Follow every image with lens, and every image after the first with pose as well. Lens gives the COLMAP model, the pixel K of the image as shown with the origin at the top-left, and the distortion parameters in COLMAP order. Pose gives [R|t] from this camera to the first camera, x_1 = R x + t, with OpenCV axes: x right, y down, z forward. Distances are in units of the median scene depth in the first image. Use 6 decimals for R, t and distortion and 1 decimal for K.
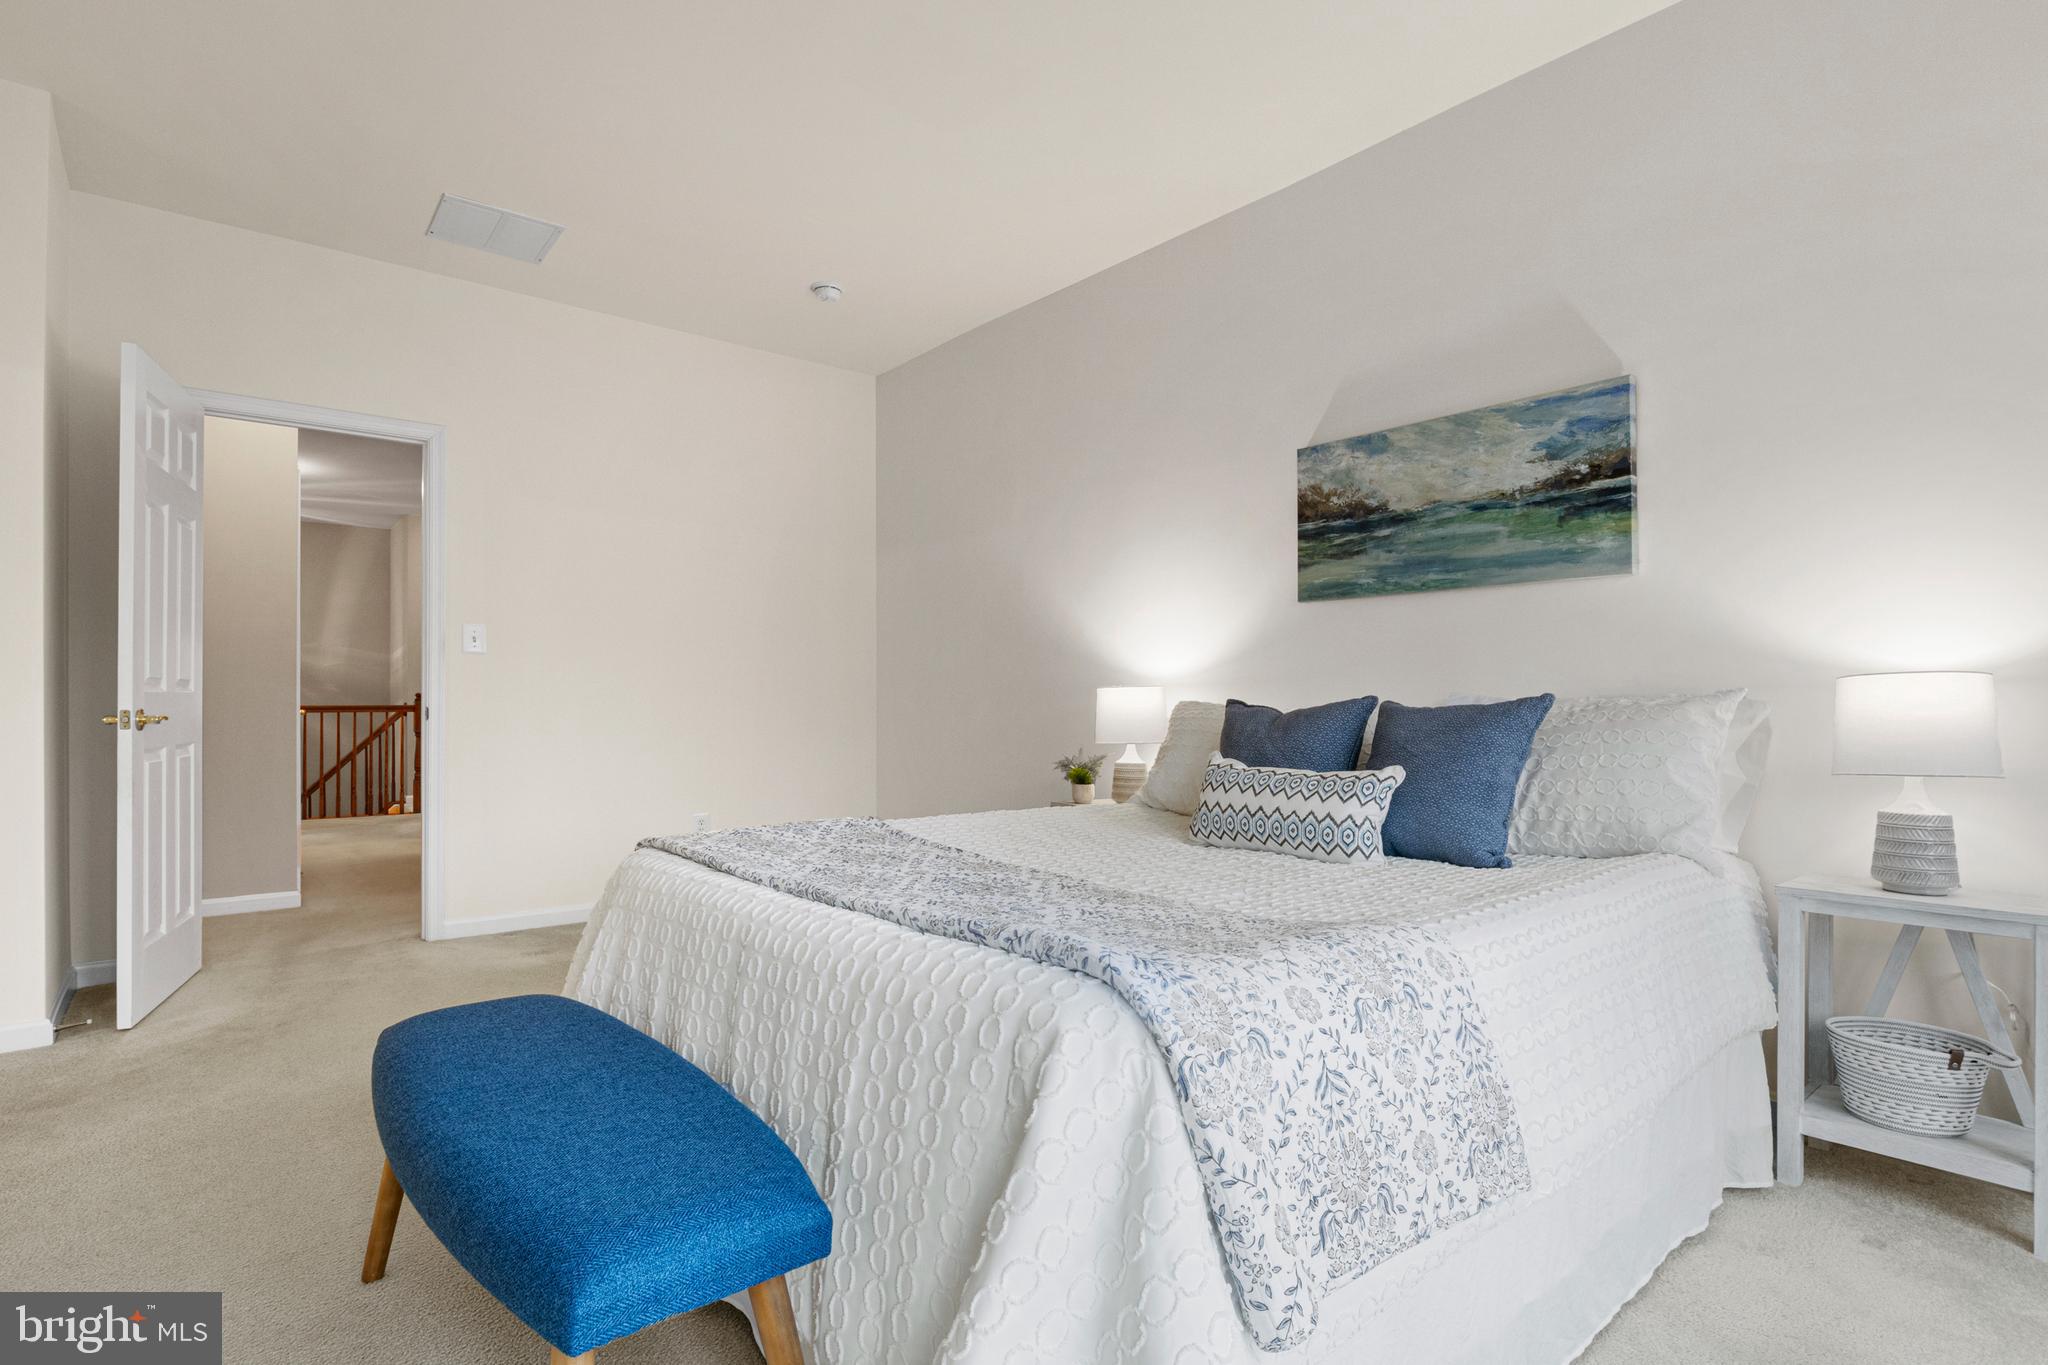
lens RADIAL K [[996.0, 0, 1034.5], [0, 996.0, 699.1], [0, 0, 1]] dist [-0.003661, 0.000031]
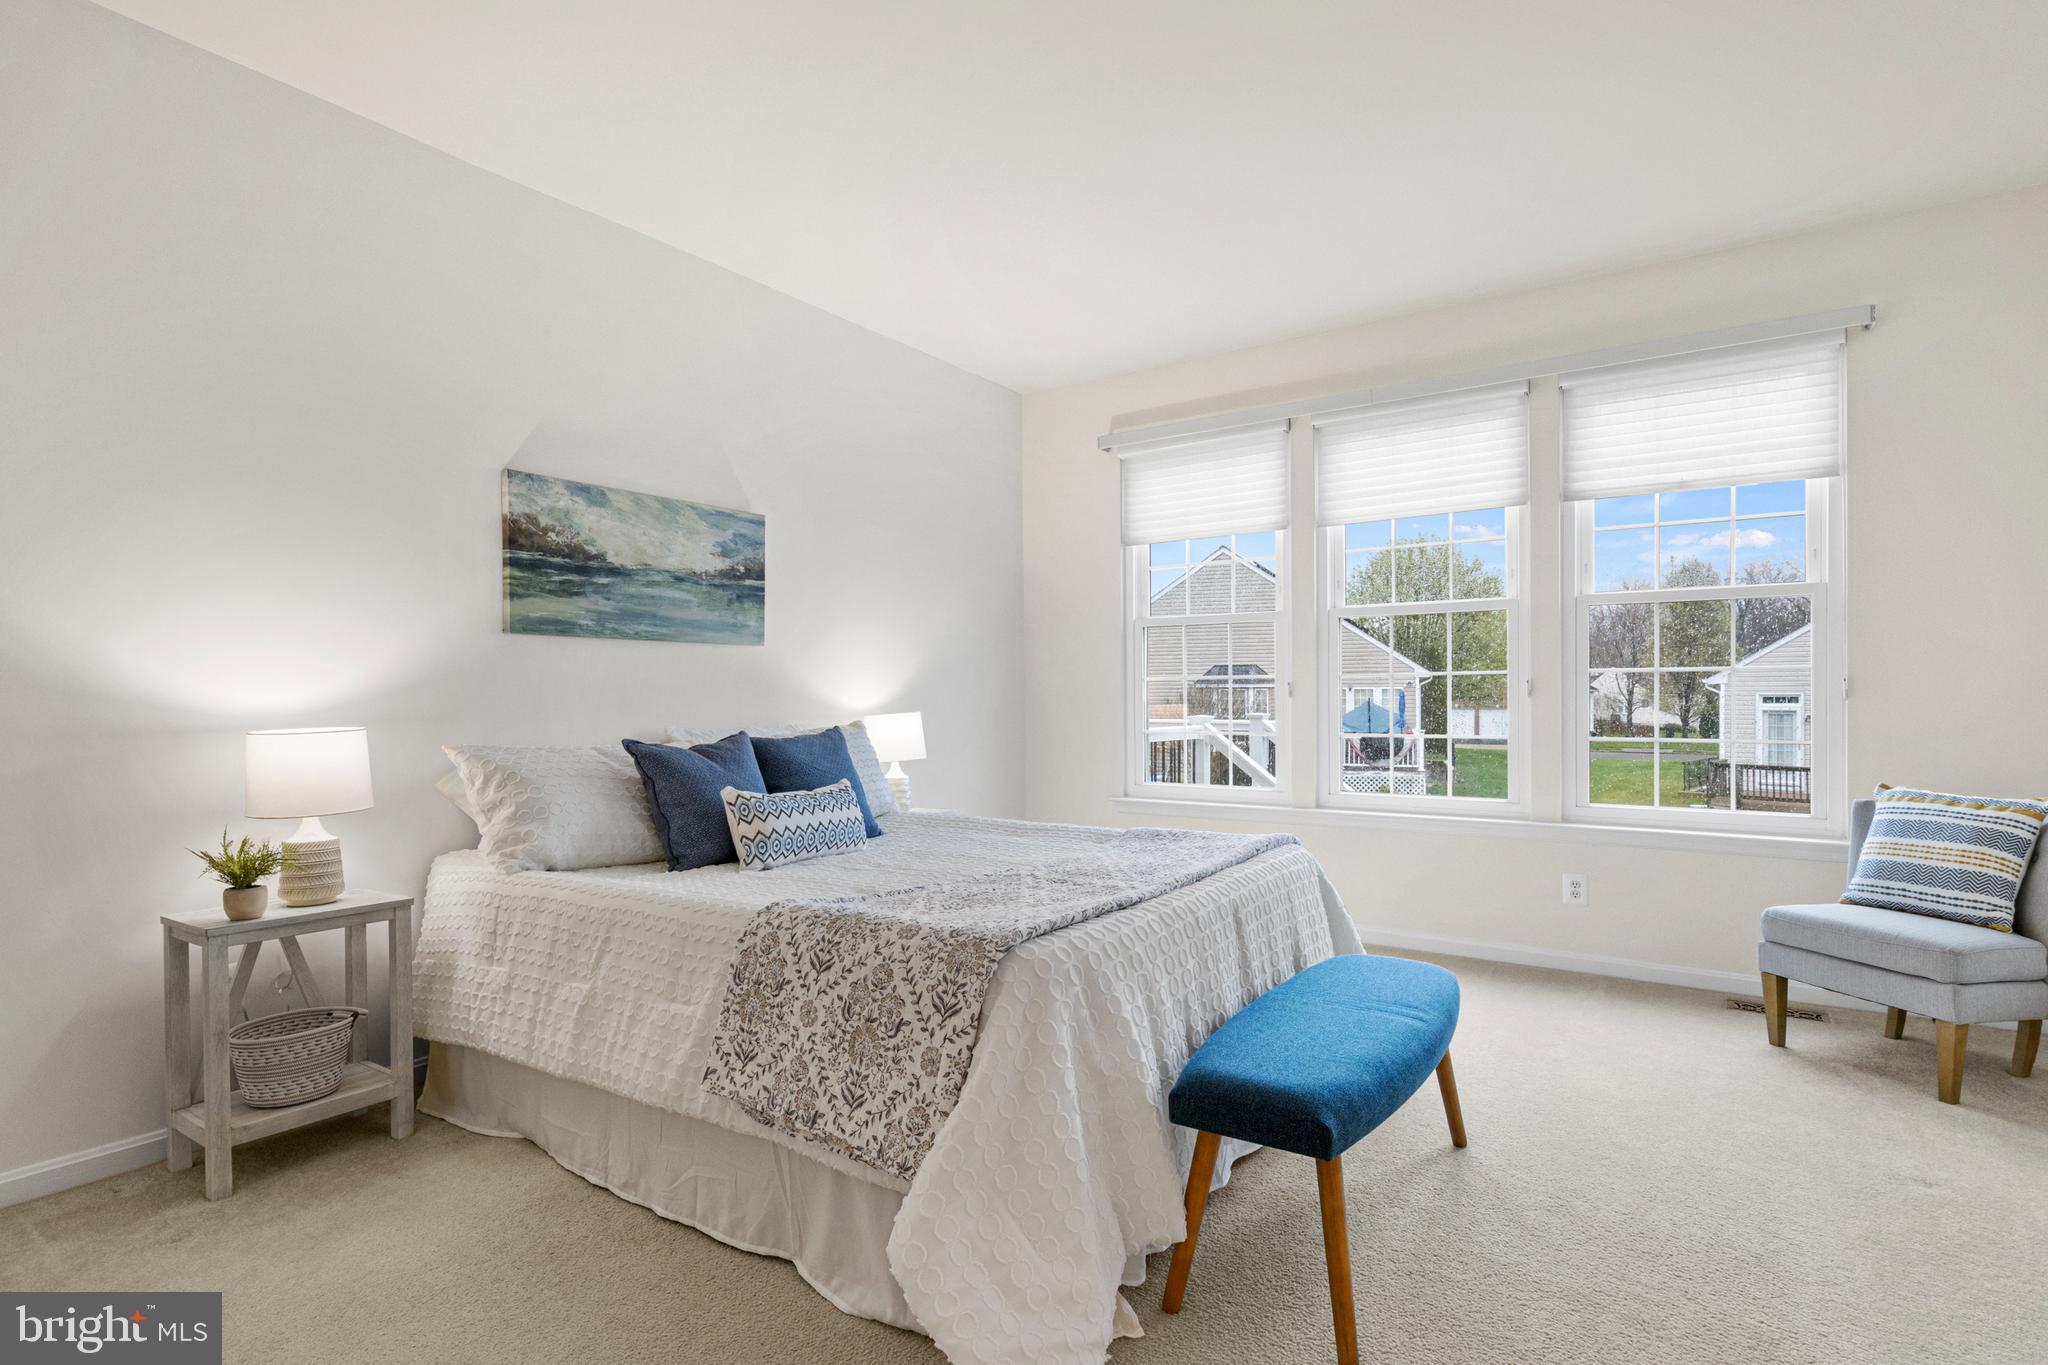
lens RADIAL K [[996.0, 0, 1034.5], [0, 996.0, 699.1], [0, 0, 1]] dist [-0.003661, 0.000031]
pose [[-0.265744, 0.023394, 0.963760, -0.817188], [0.036840, 0.999222, -0.014096, -0.006675], [-0.963340, 0.031758, -0.266399, 0.849659]]
